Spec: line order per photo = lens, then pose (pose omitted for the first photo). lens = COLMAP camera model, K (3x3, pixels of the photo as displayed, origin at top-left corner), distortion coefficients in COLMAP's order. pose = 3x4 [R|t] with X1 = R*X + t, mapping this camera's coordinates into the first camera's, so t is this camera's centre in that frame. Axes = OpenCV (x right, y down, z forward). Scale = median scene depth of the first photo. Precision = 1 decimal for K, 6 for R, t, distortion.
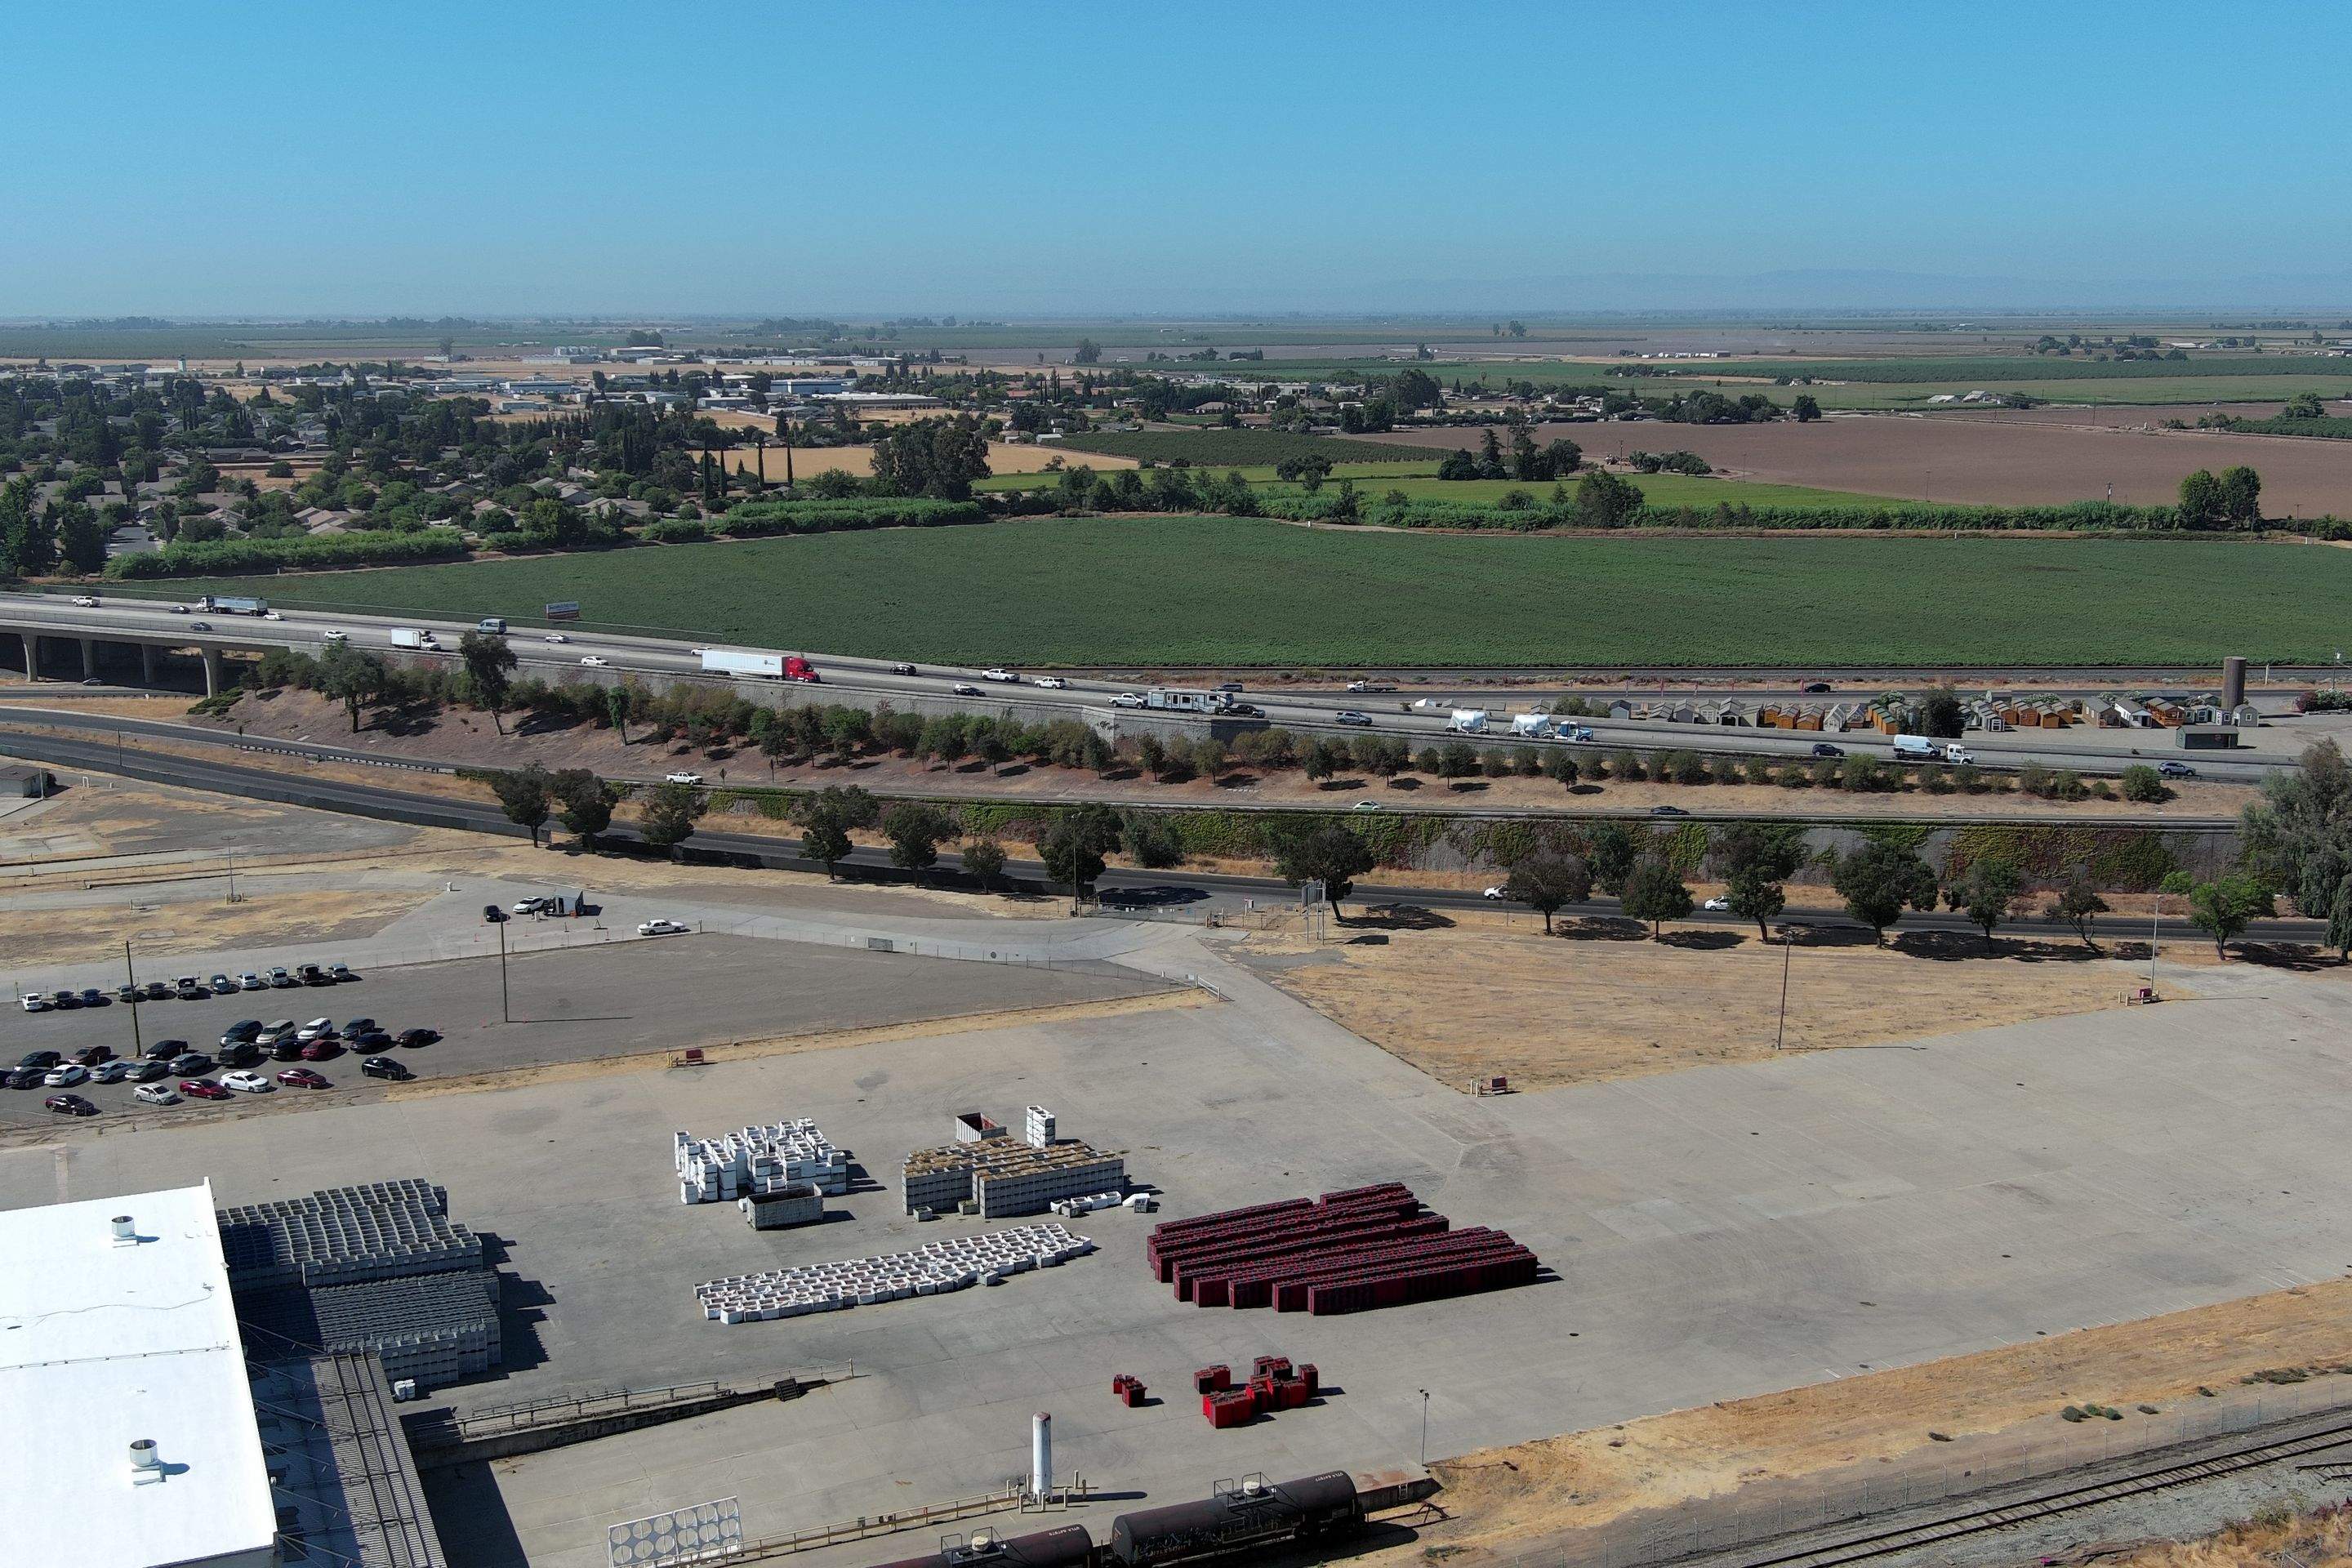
lens RADIAL K [[2581.0, 0, 1176.0], [0, 2581.0, 784.0], [0, 0, 1]] dist [0.070872, -0.175888]
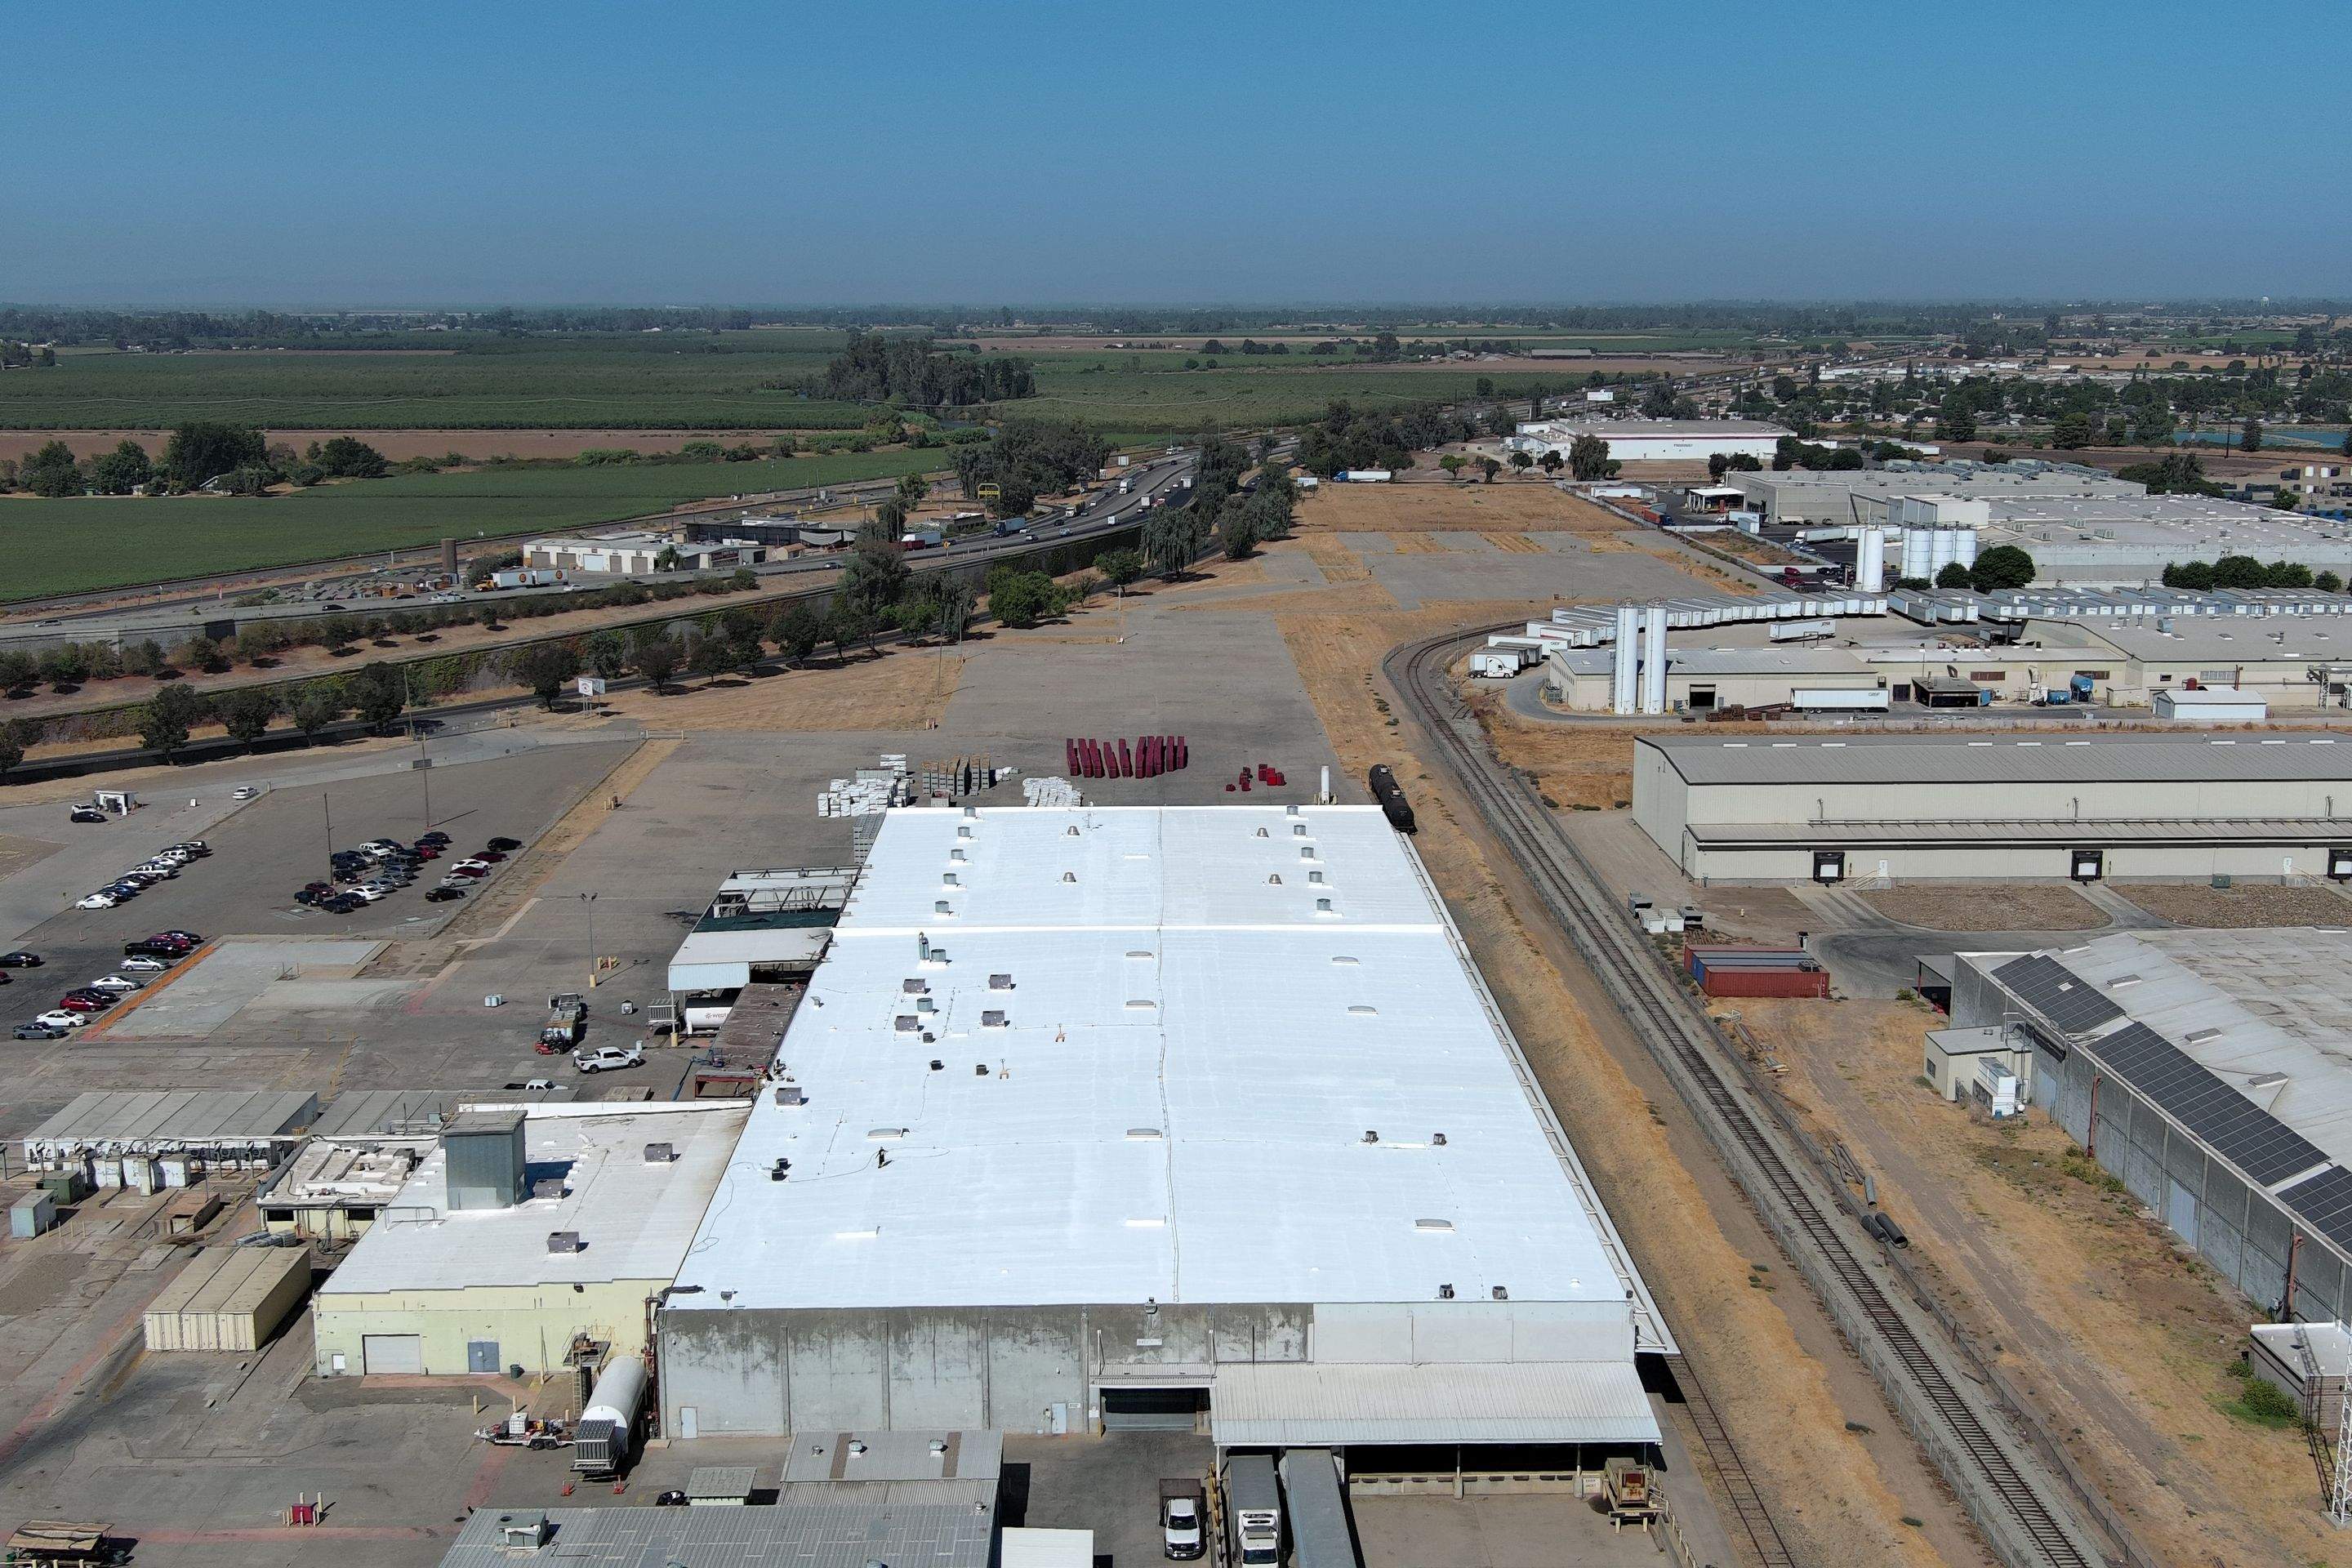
lens RADIAL K [[2581.0, 0, 1176.0], [0, 2581.0, 784.0], [0, 0, 1]] dist [0.070872, -0.175888]
pose [[0.378795, -0.168776, 0.909961, -0.915304], [0.169447, 0.979258, 0.111092, -0.008297], [-0.909836, 0.112109, 0.399537, 0.081800]]
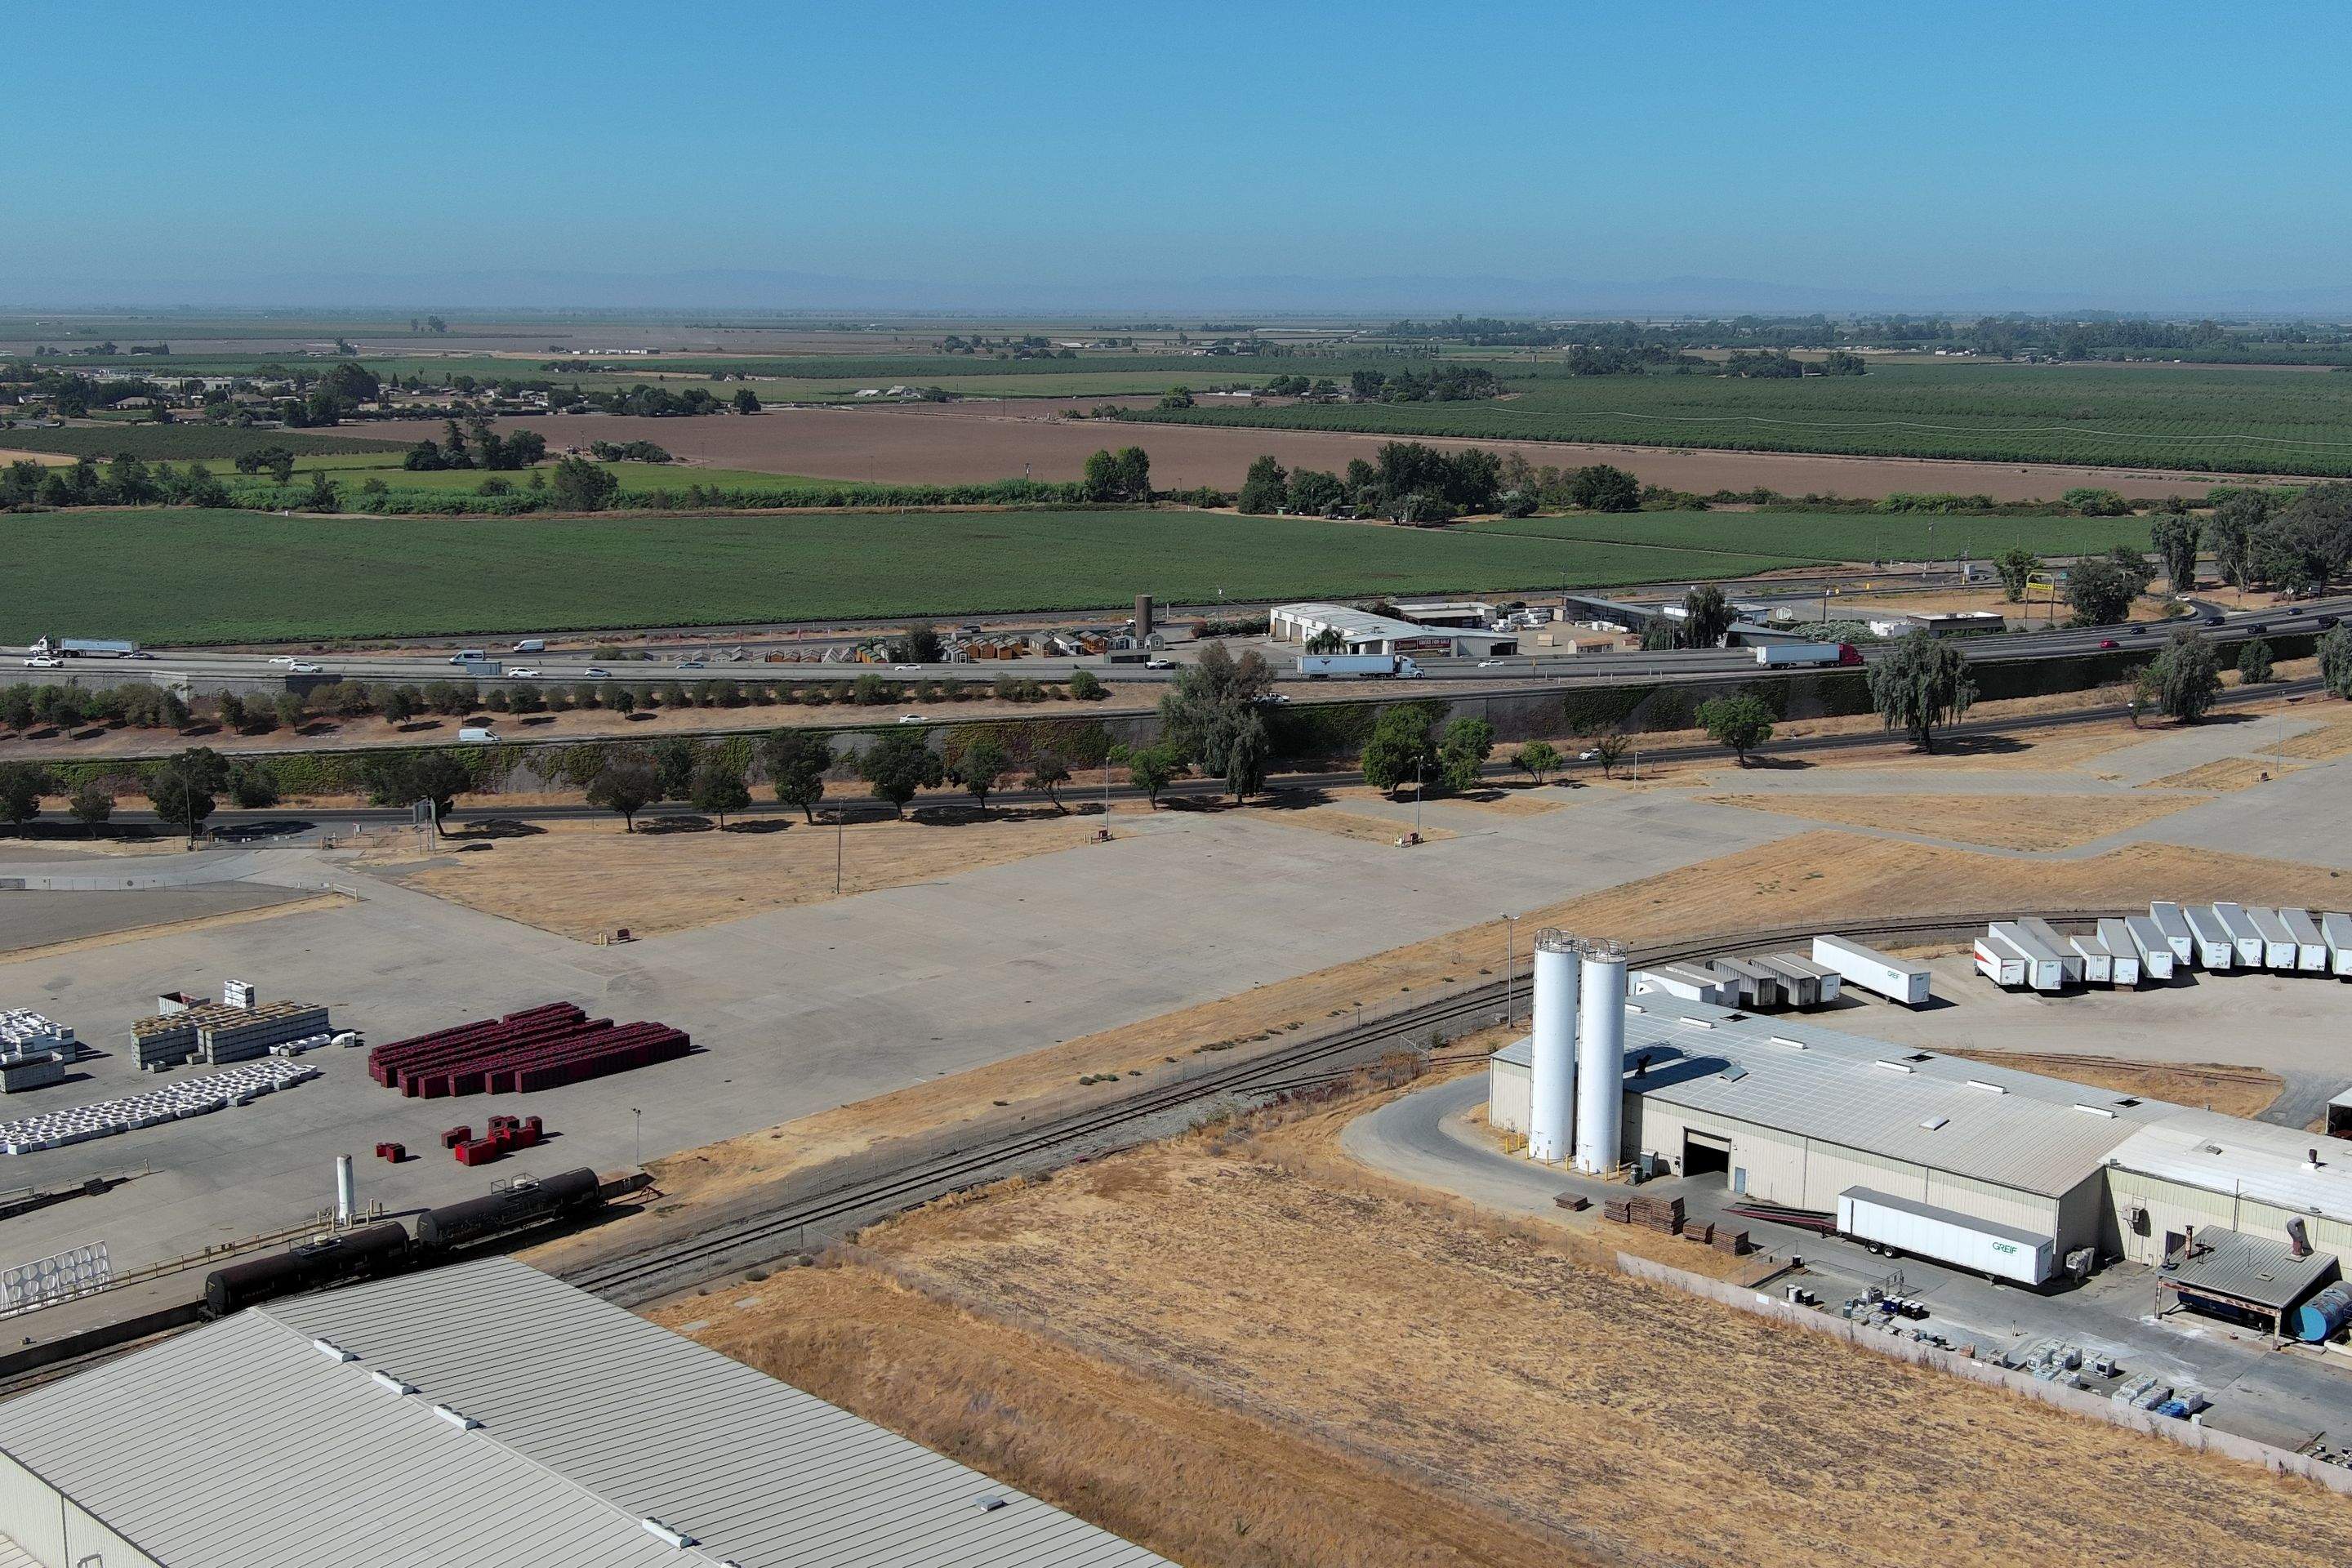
lens RADIAL K [[2581.0, 0, 1176.0], [0, 2581.0, 784.0], [0, 0, 1]] dist [0.070872, -0.175888]
pose [[0.918787, -0.064855, 0.389390, -0.067256], [0.064548, 0.997818, 0.013886, 0.028132], [-0.389441, 0.012376, 0.920968, -0.145302]]
